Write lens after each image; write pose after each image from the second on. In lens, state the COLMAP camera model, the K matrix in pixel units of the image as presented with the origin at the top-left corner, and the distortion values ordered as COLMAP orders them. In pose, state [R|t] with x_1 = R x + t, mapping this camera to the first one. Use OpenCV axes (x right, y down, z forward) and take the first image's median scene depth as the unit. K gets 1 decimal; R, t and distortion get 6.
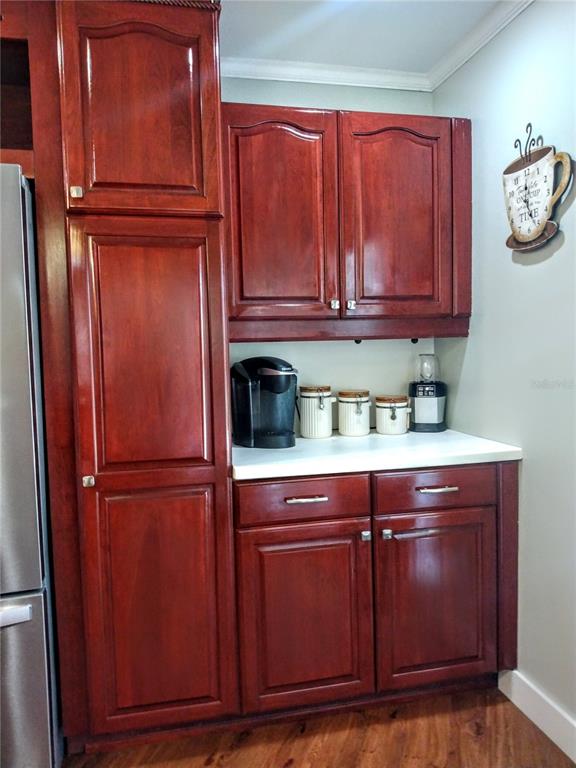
lens RADIAL K [[598.8, 0, 289.9], [0, 598.8, 381.1], [0, 0, 1]] dist [0.025413, -0.058365]
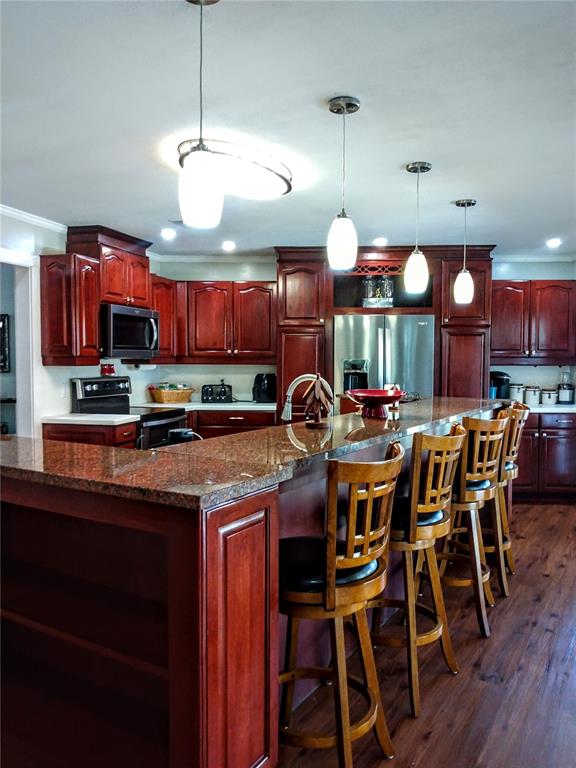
lens RADIAL K [[598.8, 0, 291.4], [0, 598.8, 384.3], [0, 0, 1]] dist [0.025413, -0.058365]
pose [[0.967004, 0.036892, -0.252076, -0.244423], [-0.039991, 0.999174, -0.007183, 0.069446], [0.251603, 0.017027, 0.967681, -1.734876]]
